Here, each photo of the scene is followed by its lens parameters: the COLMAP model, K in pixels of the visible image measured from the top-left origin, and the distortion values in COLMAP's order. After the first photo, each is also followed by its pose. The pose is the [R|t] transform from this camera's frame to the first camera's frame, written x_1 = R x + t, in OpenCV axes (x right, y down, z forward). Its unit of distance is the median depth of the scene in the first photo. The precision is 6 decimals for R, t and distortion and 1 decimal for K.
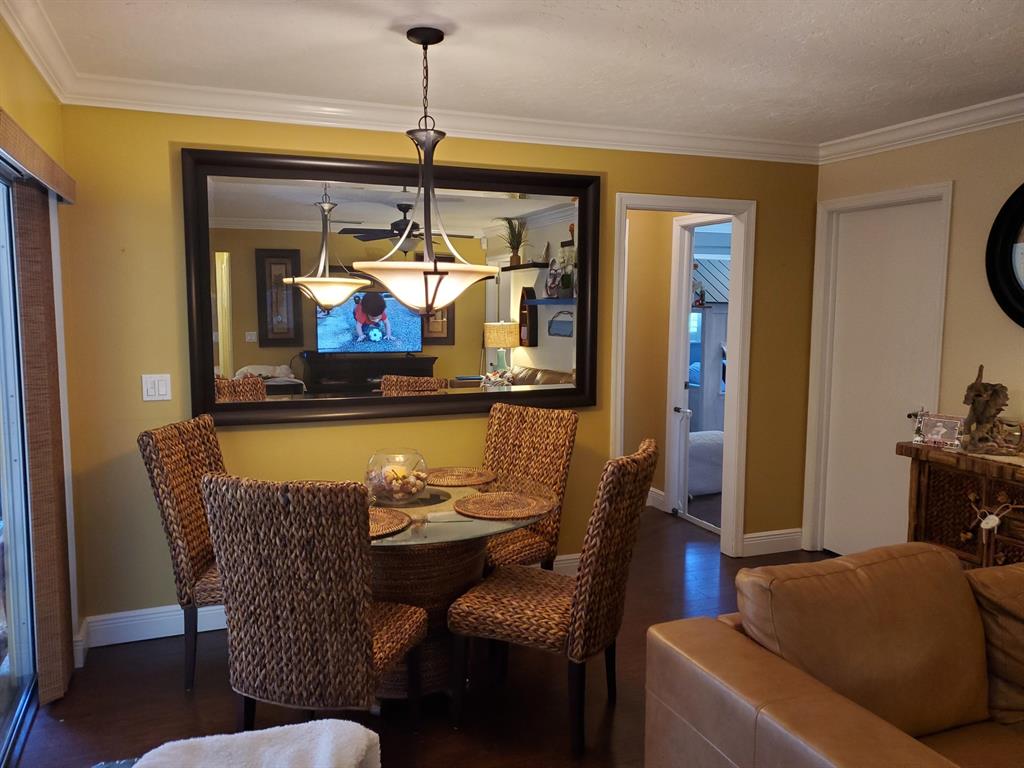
lens RADIAL K [[786.1, 0, 513.5], [0, 786.1, 382.2], [0, 0, 1]] dist [0.077152, -0.097181]
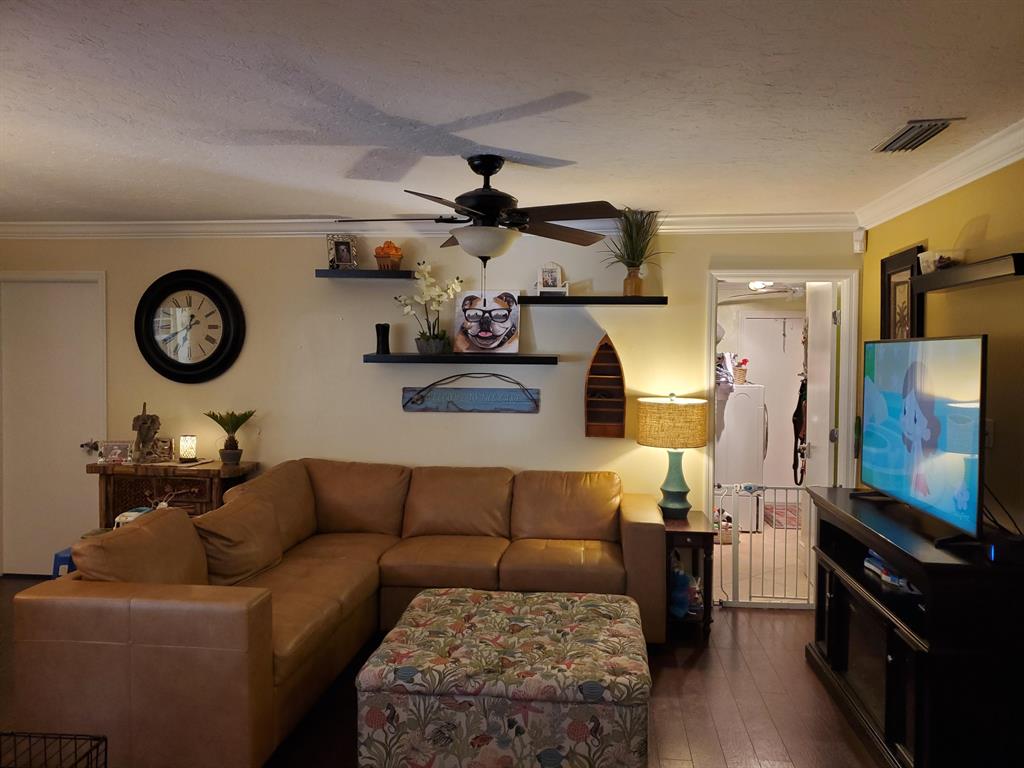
lens RADIAL K [[786.1, 0, 513.5], [0, 786.1, 382.2], [0, 0, 1]] dist [0.077152, -0.097181]
pose [[0.462482, -0.034372, 0.885962, -0.416529], [0.085735, 0.996299, -0.006102, 0.008582], [-0.882474, 0.078780, 0.463717, -0.294952]]
